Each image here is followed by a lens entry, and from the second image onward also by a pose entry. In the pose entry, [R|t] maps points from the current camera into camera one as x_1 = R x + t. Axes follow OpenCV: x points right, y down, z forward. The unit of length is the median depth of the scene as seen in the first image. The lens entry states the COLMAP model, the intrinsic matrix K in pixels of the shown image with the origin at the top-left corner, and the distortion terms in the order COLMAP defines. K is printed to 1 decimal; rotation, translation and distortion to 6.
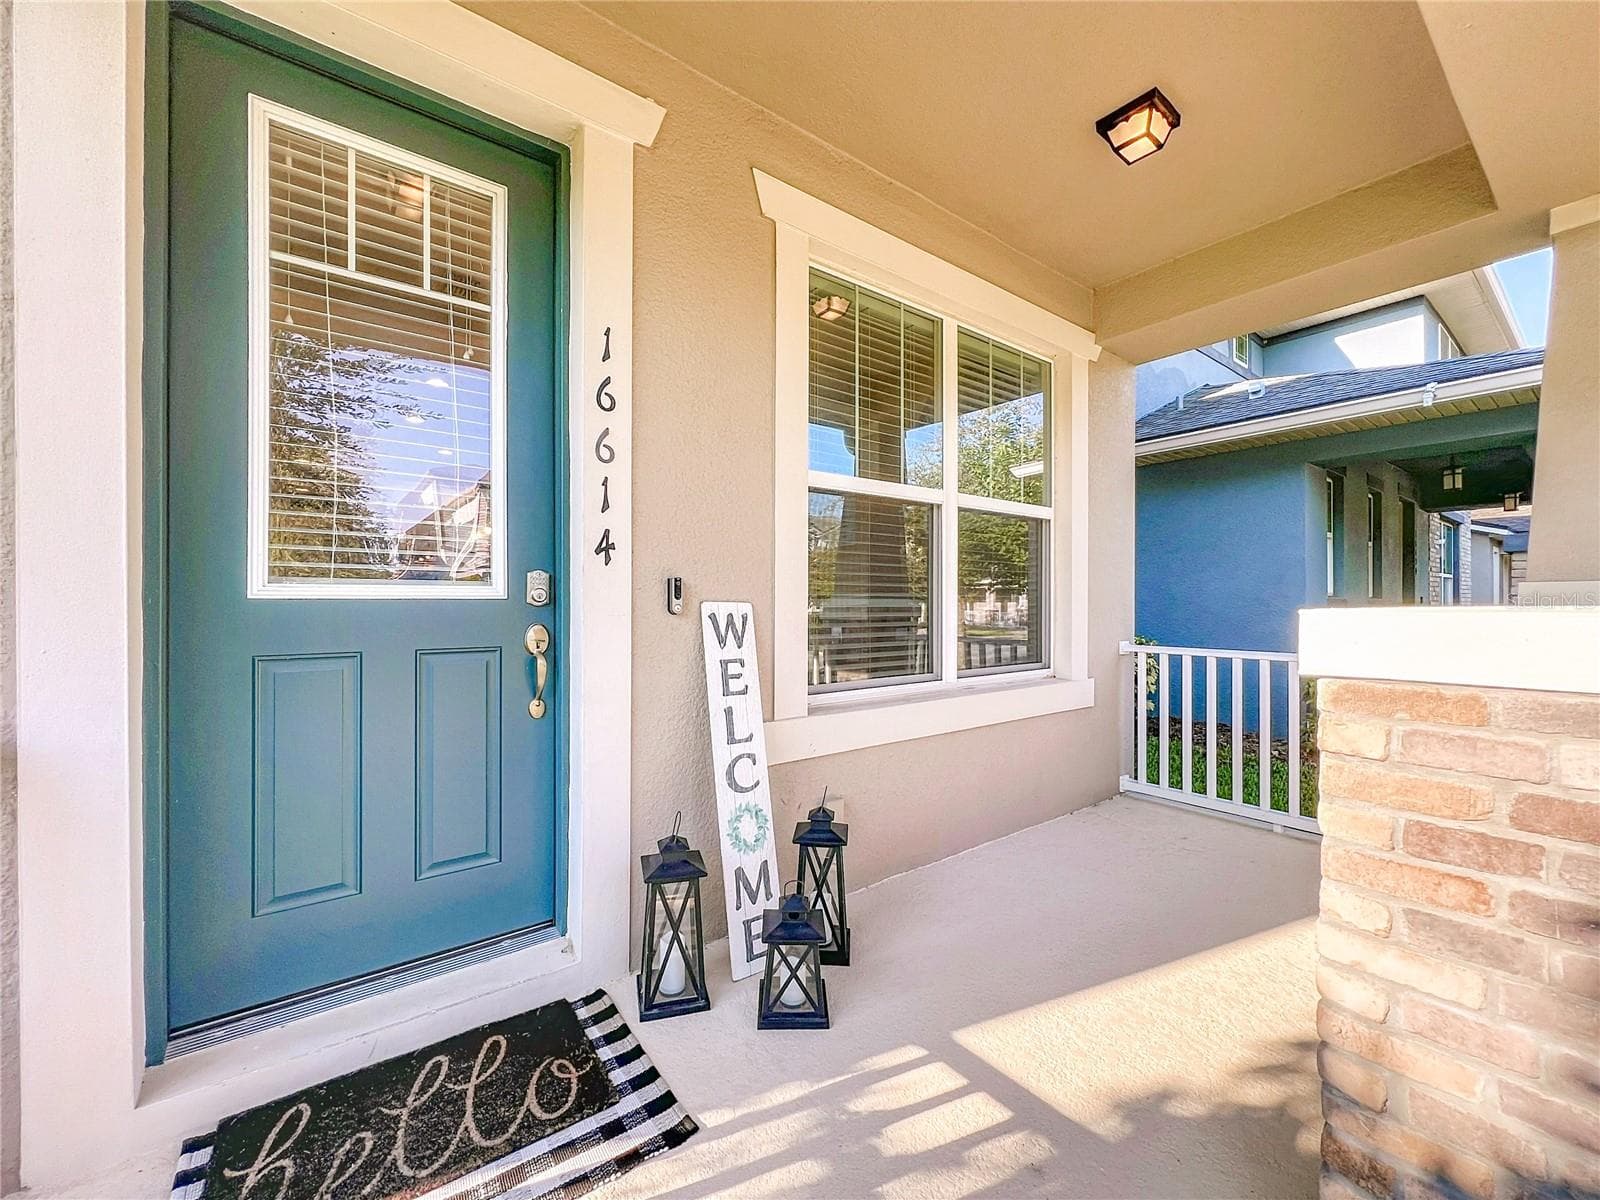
lens RADIAL K [[634.2, 0, 799.6], [0, 634.2, 598.2], [0, 0, 1]] dist [-0.008144, -0.000216]
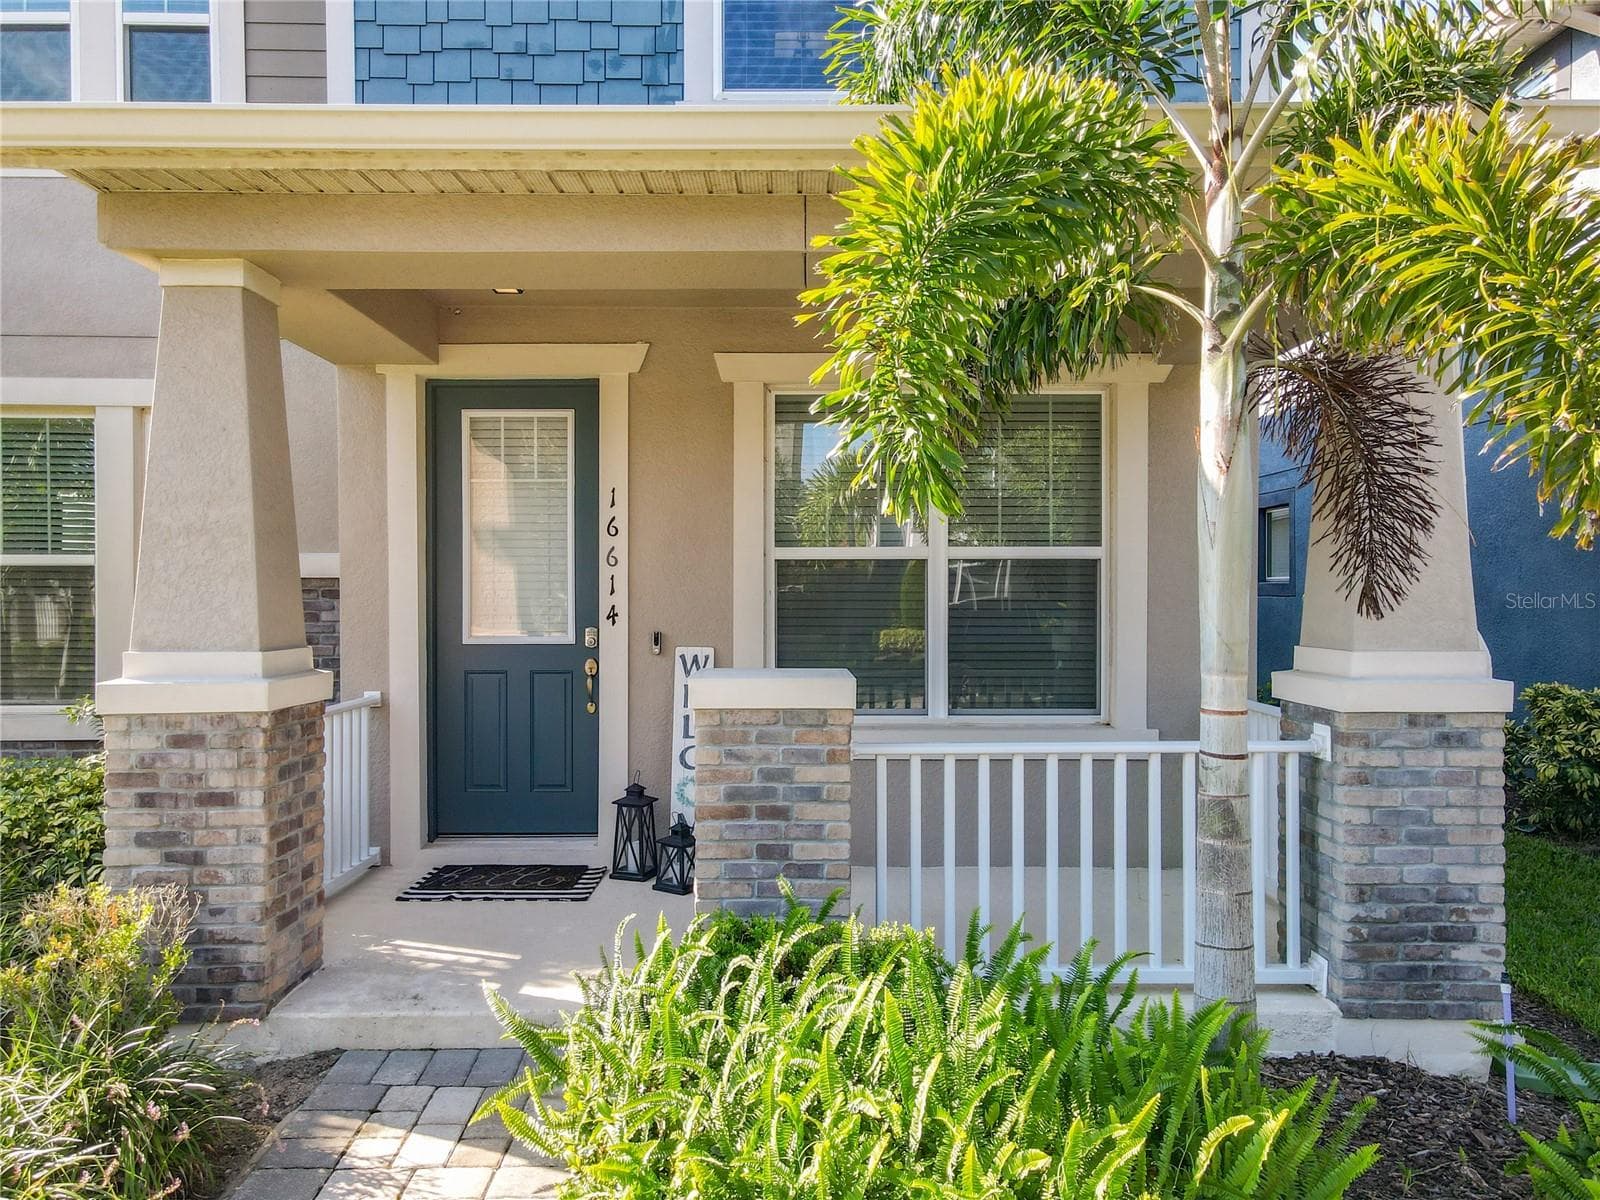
lens RADIAL K [[1193.5, 0, 773.8], [0, 1193.5, 599.9], [0, 0, 1]] dist [0.025587, 0.014875]
pose [[0.799132, 0.009077, -0.601087, 1.974997], [-0.001351, 0.999911, 0.013304, -0.163352], [0.601154, -0.009820, 0.799073, -1.321258]]
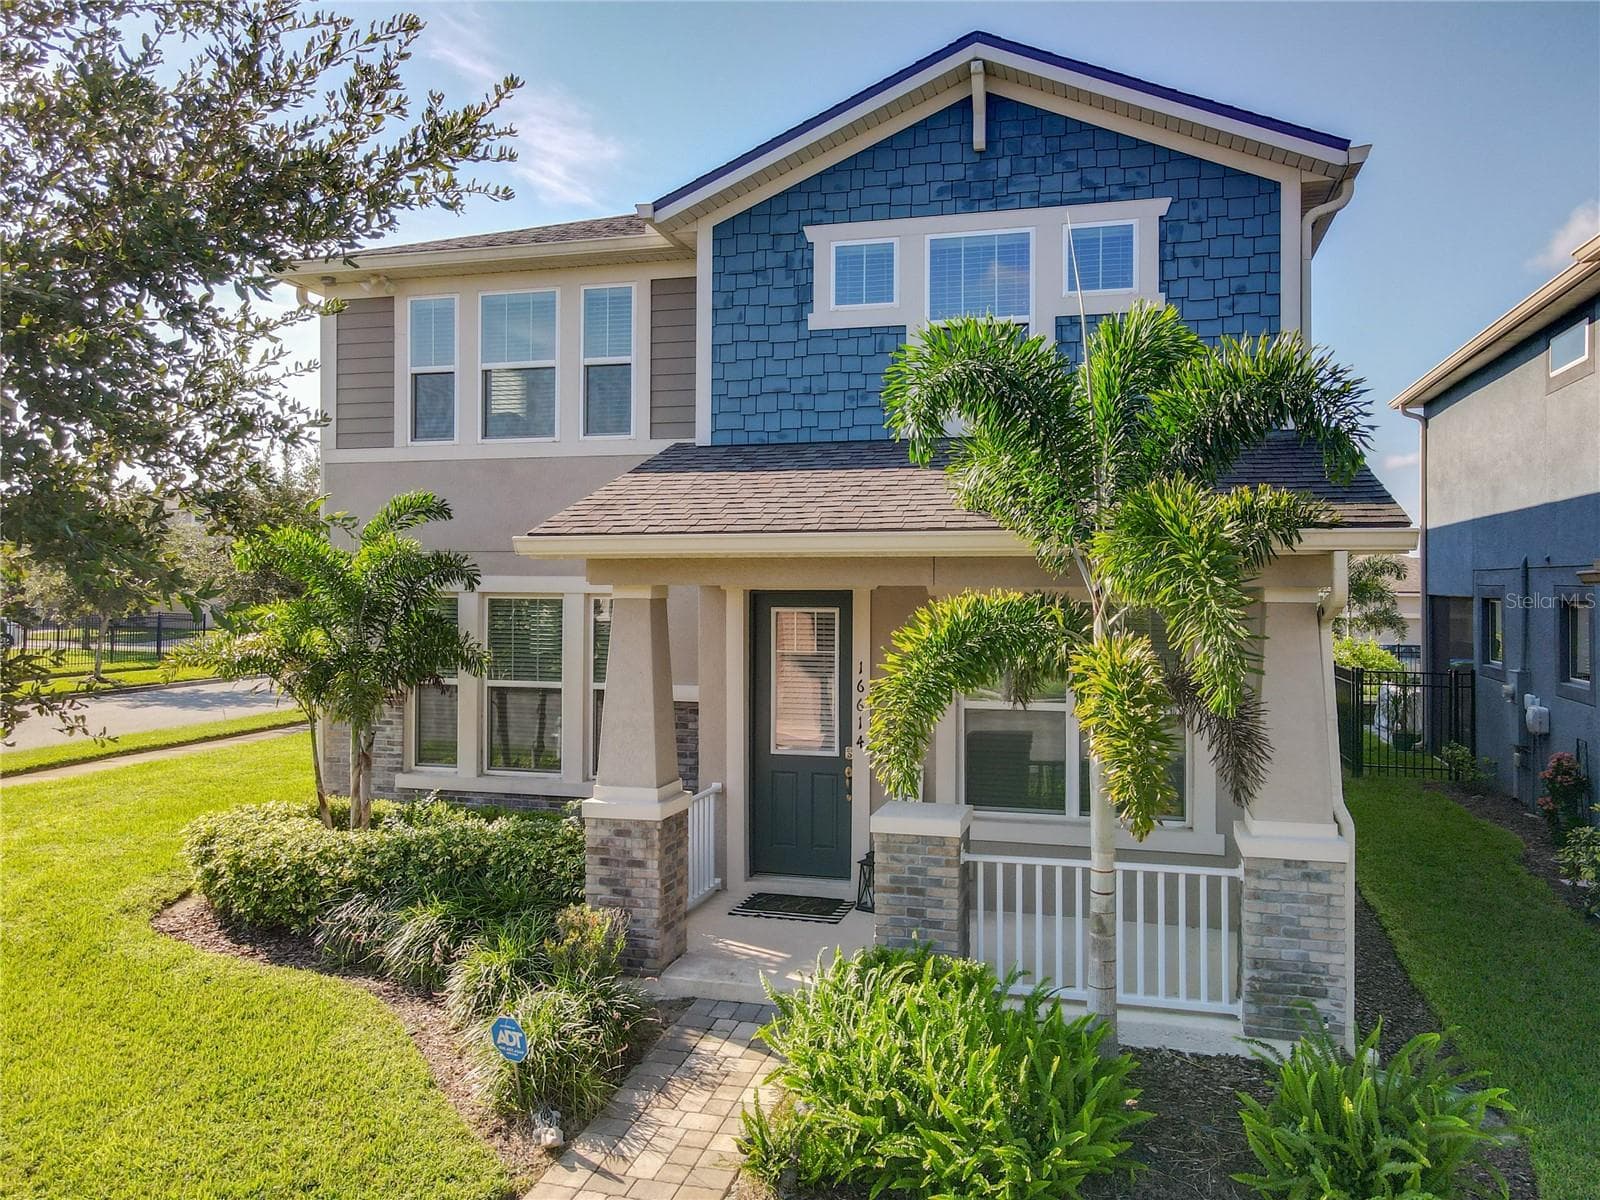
lens RADIAL K [[1169.4, 0, 807.2], [0, 1169.4, 569.7], [0, 0, 1]] dist [0.008495, 0.012430]
pose [[0.613233, -0.003218, -0.789895, 3.497180], [-0.003440, 0.999971, -0.006745, -0.777070], [0.789894, 0.006853, 0.613205, -2.252916]]
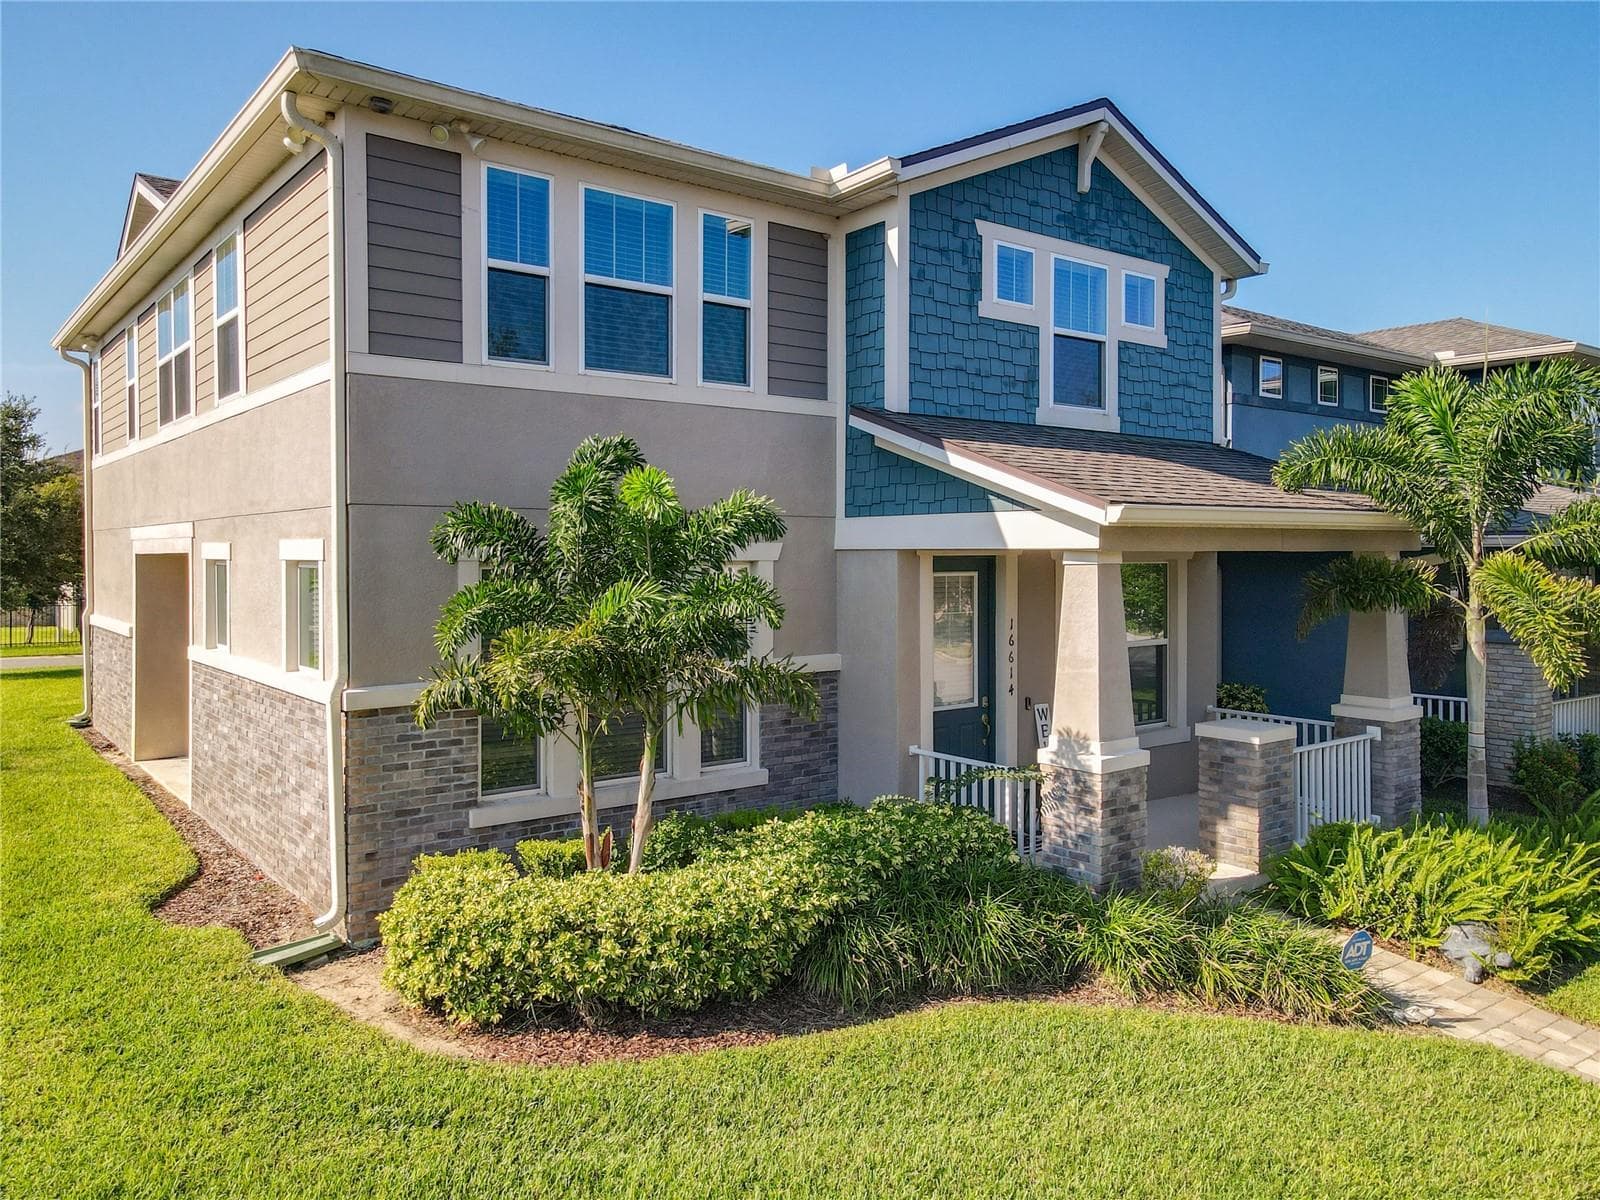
lens RADIAL K [[1169.4, 0, 776.7], [0, 1169.4, 553.0], [0, 0, 1]] dist [0.008495, 0.012430]
pose [[0.999965, 0.005293, -0.006443, -1.396965], [-0.005261, 0.999974, 0.004920, -0.759447], [0.006469, -0.004886, 0.999967, -4.644477]]
